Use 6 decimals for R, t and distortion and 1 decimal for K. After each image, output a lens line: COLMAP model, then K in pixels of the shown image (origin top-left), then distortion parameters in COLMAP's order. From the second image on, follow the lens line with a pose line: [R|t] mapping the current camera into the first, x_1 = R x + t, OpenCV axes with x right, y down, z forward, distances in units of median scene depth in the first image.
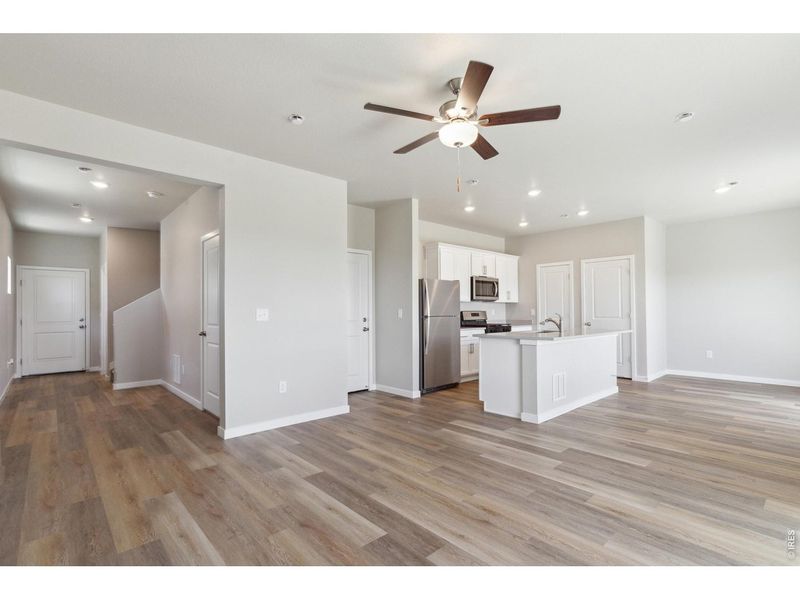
lens RADIAL K [[395.9, 0, 397.0], [0, 395.9, 304.3], [0, 0, 1]] dist [-0.044957, 0.005938]
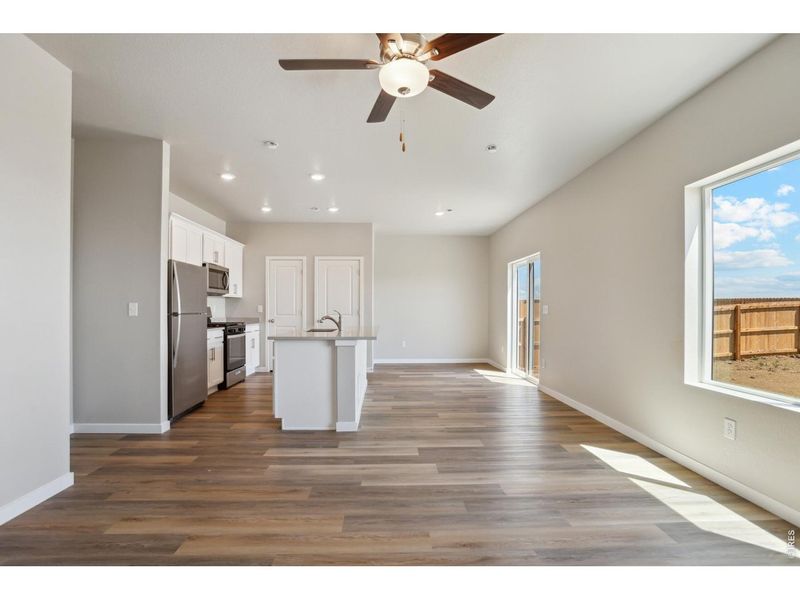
lens RADIAL K [[395.9, 0, 404.2], [0, 395.9, 310.8], [0, 0, 1]] dist [-0.044957, 0.005938]
pose [[0.621462, 0.003903, 0.783435, -0.237164], [-0.023962, 0.999614, 0.014029, 0.006167], [-0.783078, -0.027491, 0.621315, 0.276143]]
